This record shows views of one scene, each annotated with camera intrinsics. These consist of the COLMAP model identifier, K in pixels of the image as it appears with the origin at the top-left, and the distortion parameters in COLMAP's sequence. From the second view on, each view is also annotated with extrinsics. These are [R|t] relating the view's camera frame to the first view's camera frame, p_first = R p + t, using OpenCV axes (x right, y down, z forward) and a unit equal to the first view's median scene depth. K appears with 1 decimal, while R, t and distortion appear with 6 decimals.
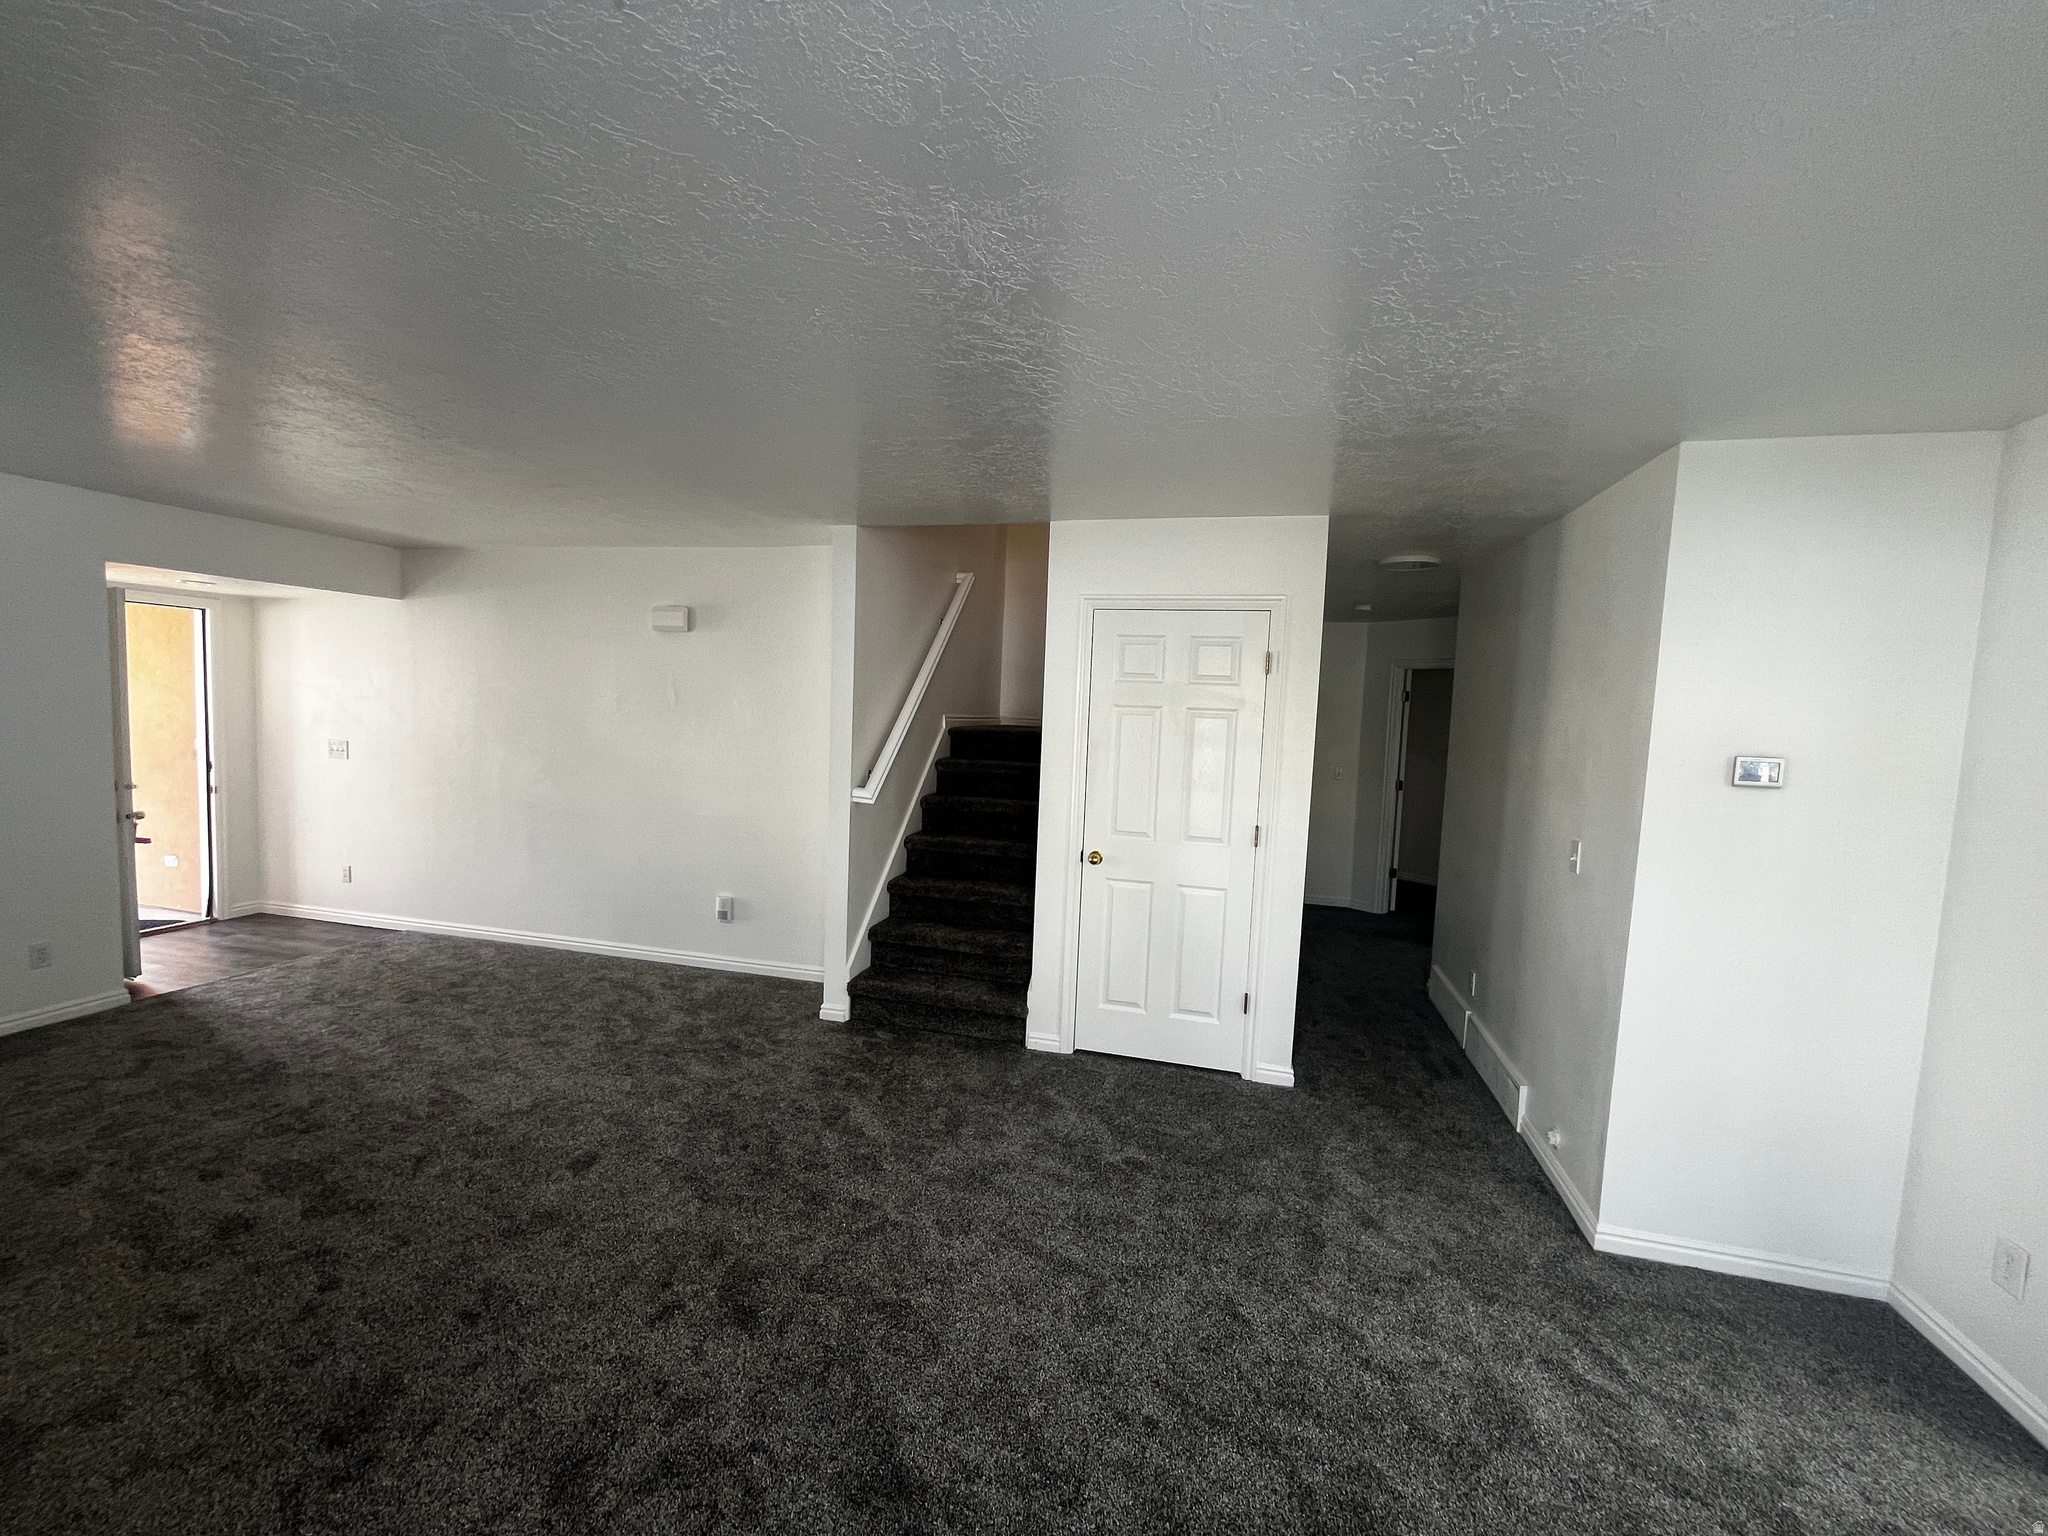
lens RADIAL K [[829.1, 0, 1022.3], [0, 829.1, 770.7], [0, 0, 1]] dist [-0.000355, -0.000205]
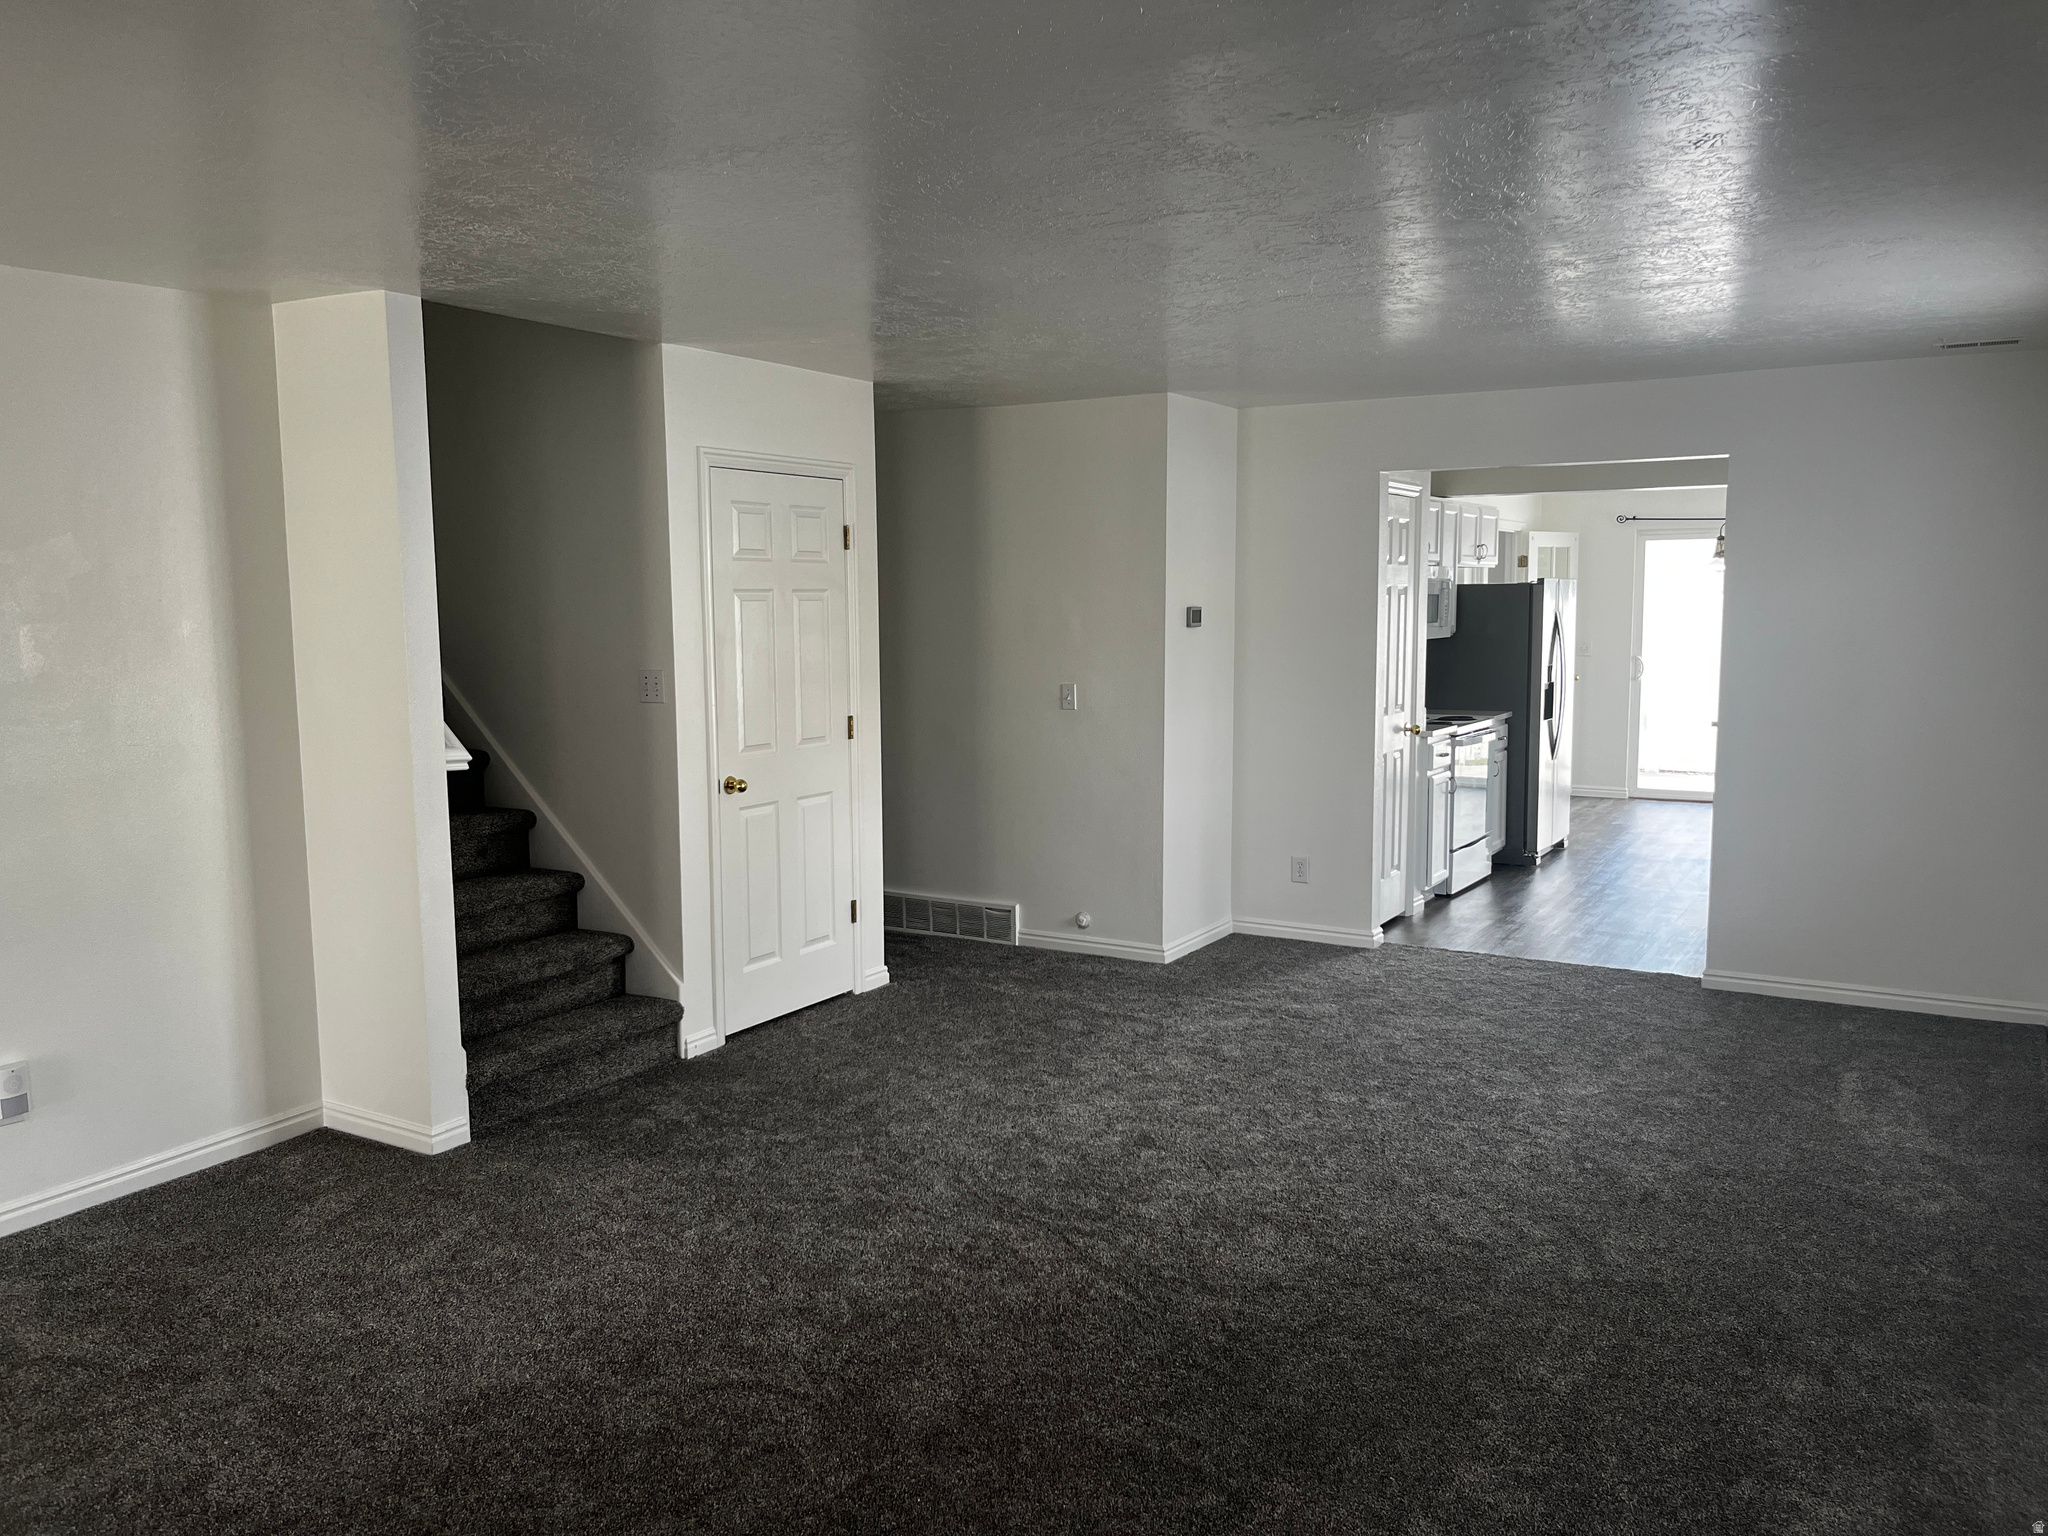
lens RADIAL K [[1541.0, 0, 1011.9], [0, 1541.0, 781.6], [0, 0, 1]] dist [0.101211, -0.000032]
pose [[0.284171, -0.155964, 0.946003, -1.260413], [0.094339, 0.986441, 0.134292, -0.072357], [-0.954121, 0.051083, 0.295031, 0.320048]]
